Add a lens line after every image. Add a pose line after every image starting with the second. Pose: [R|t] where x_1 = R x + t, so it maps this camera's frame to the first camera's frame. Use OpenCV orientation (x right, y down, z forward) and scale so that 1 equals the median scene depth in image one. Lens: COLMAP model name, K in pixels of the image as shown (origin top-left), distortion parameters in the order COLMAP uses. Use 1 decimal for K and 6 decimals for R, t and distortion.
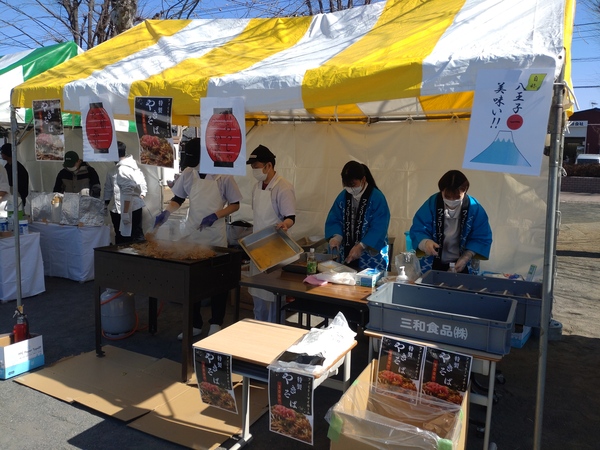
lens RADIAL K [[505.7, 0, 300.1], [0, 505.7, 226.0], [0, 0, 1]] dist [0.012250, -0.005337]
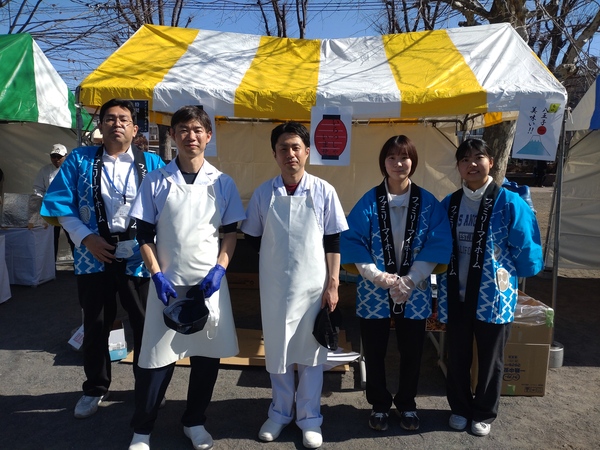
lens RADIAL K [[505.7, 0, 299.6], [0, 505.7, 223.8], [0, 0, 1]] dist [0.012250, -0.005337]
pose [[0.905806, -0.063089, 0.418969, -0.836195], [0.062906, 0.997917, 0.014267, 0.026238], [-0.418997, 0.013433, 0.907888, -0.160085]]
